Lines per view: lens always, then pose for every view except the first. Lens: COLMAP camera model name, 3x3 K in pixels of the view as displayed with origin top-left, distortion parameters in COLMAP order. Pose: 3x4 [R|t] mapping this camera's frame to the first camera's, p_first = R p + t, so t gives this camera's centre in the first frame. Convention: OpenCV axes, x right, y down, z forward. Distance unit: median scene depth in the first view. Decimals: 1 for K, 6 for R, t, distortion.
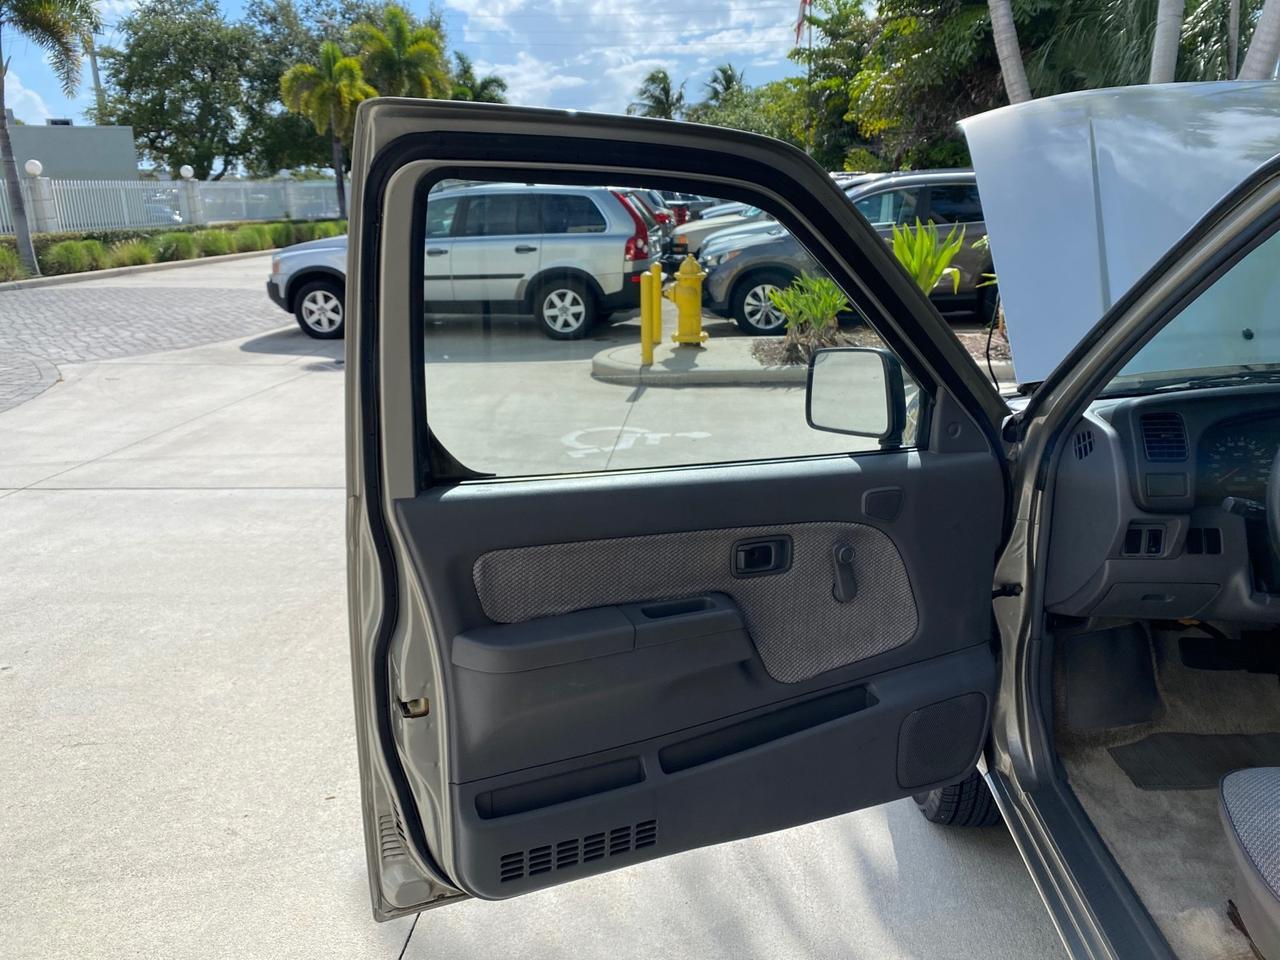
lens RADIAL K [[986.6, 0, 632.2], [0, 986.6, 474.4], [0, 0, 1]] dist [0.013376, -0.014072]
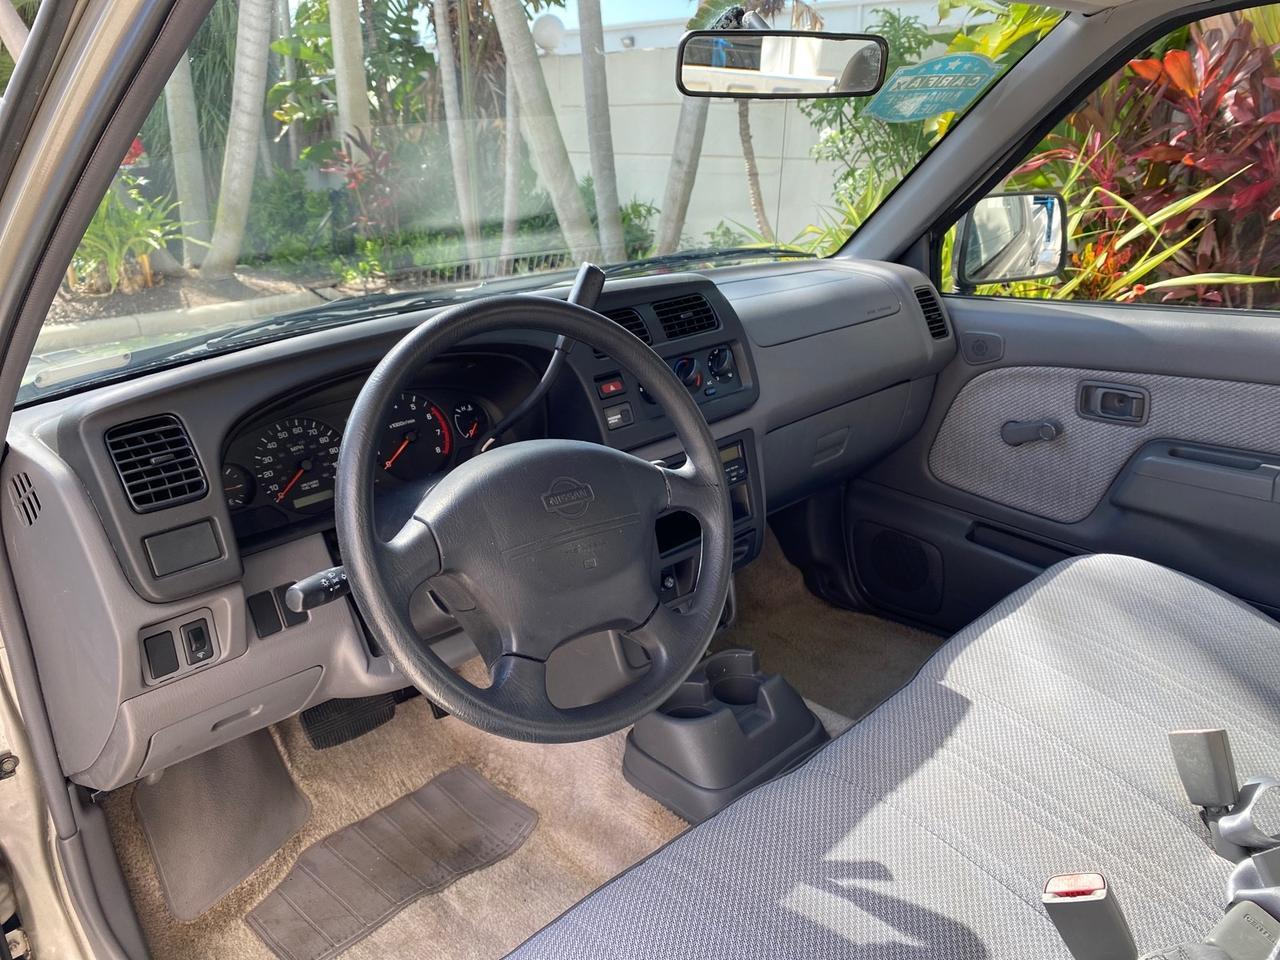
lens RADIAL K [[986.6, 0, 666.5], [0, 986.6, 471.6], [0, 0, 1]] dist [0.013376, -0.014072]
pose [[0.630910, -0.249779, 0.734549, 0.023222], [0.211671, 0.966259, 0.146764, -0.003956], [-0.746423, 0.062888, 0.662494, 0.031880]]
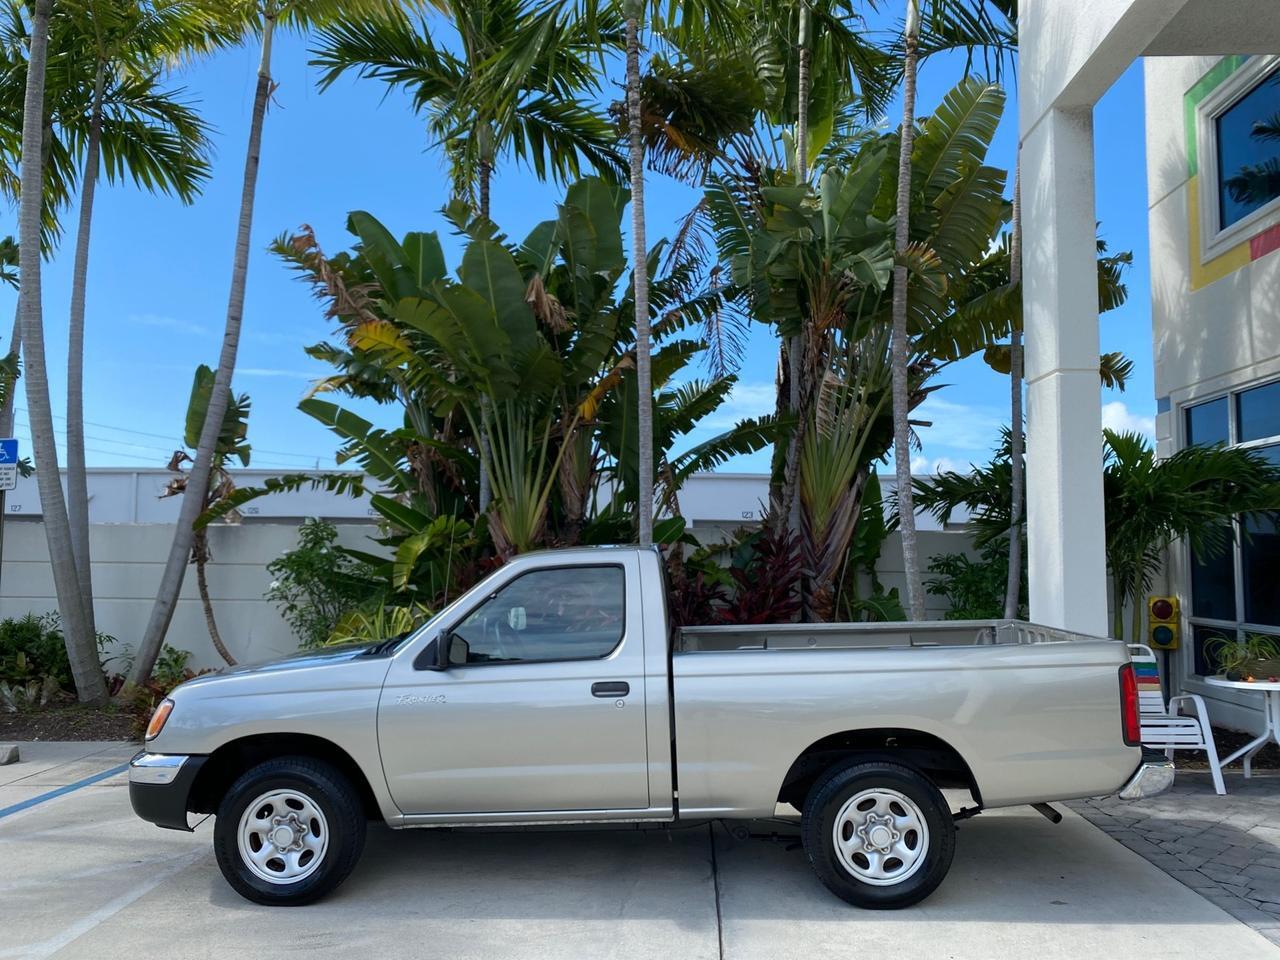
lens RADIAL K [[986.6, 0, 643.1], [0, 986.6, 470.5], [0, 0, 1]] dist [0.013376, -0.014072]
pose [[-0.052220, 0.108092, 0.992768, -0.174816], [0.268190, 0.959123, -0.090322, -0.009359], [-0.961950, 0.261534, -0.079075, 0.036883]]
